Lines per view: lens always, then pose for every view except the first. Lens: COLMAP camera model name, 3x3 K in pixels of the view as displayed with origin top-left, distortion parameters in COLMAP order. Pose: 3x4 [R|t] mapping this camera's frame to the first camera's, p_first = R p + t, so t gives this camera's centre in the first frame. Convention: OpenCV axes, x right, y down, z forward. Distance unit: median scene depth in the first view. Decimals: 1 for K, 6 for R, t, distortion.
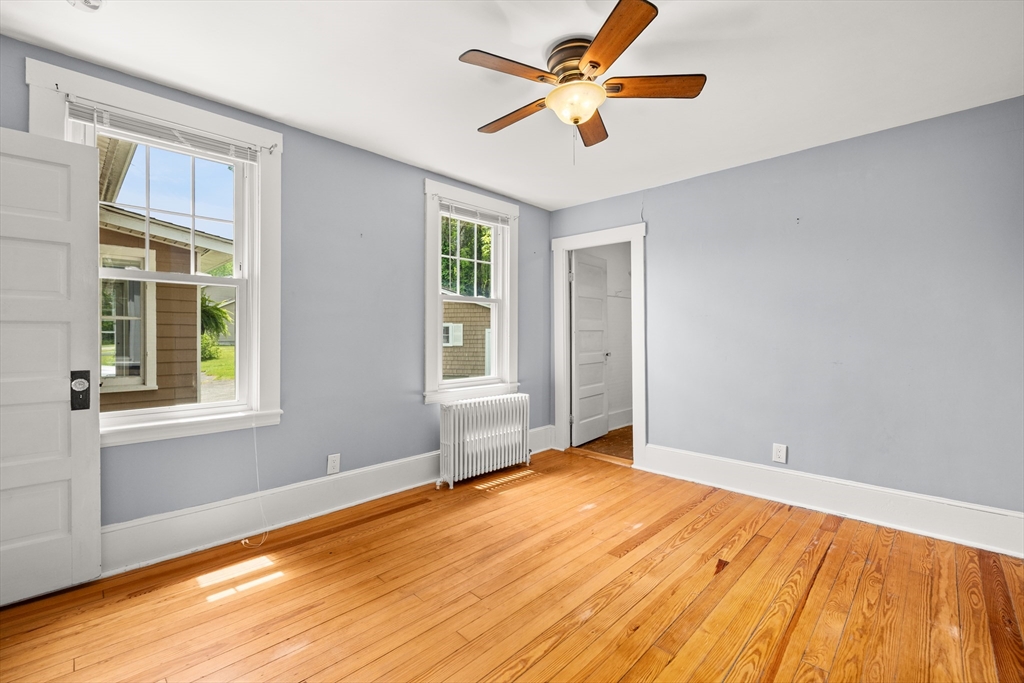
lens RADIAL K [[434.7, 0, 504.5], [0, 434.7, 337.4], [0, 0, 1]] dist [-0.004689, 0.000119]
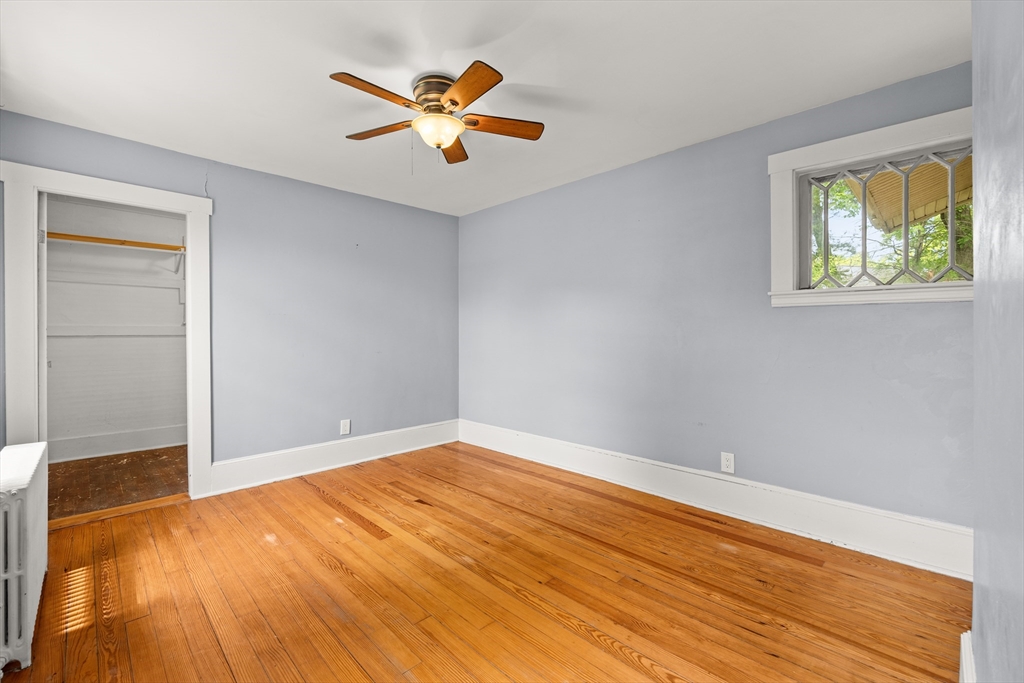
lens RADIAL K [[434.7, 0, 507.2], [0, 434.7, 334.6], [0, 0, 1]] dist [-0.004689, 0.000119]
pose [[0.005121, -0.003297, 0.999981, -0.726986], [0.005801, 0.999978, 0.003267, -0.004410], [-0.999970, 0.005784, 0.005140, 0.607146]]
